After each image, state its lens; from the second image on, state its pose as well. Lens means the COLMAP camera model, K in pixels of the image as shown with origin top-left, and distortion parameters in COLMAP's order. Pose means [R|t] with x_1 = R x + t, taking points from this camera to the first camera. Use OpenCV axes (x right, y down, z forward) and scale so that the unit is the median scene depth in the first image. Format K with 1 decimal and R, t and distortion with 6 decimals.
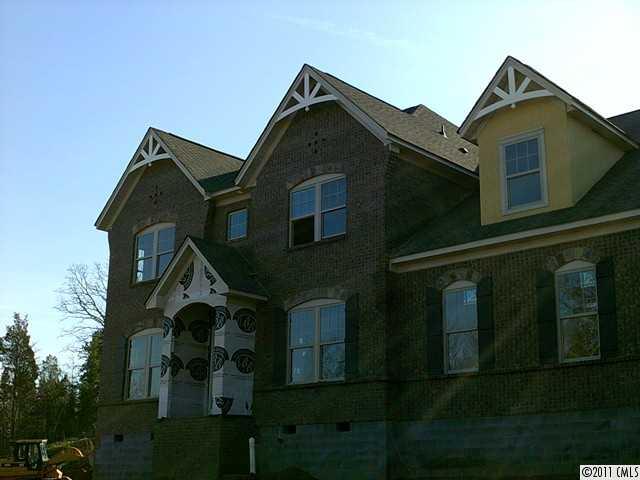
lens RADIAL K [[848.2, 0, 320.0], [0, 848.2, 240.0], [0, 0, 1]] dist [0.302383, -1.630128]
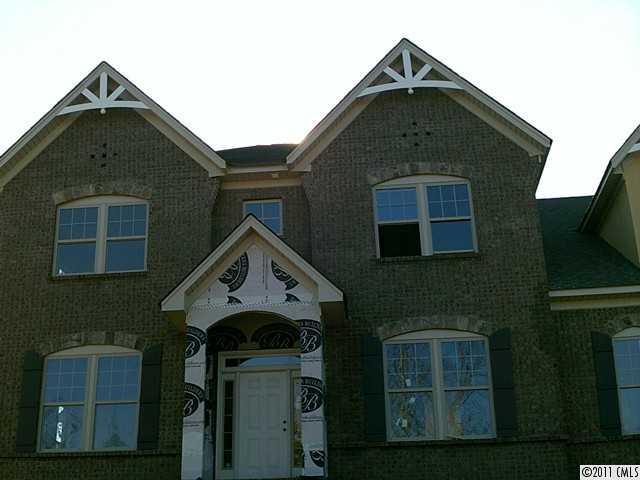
lens RADIAL K [[848.2, 0, 320.0], [0, 848.2, 240.0], [0, 0, 1]] dist [0.302383, -1.630128]
pose [[0.822378, 0.195029, 0.534470, -0.486739], [-0.135396, 0.979510, -0.149093, 0.113268], [-0.552596, 0.050246, 0.831933, 0.394480]]
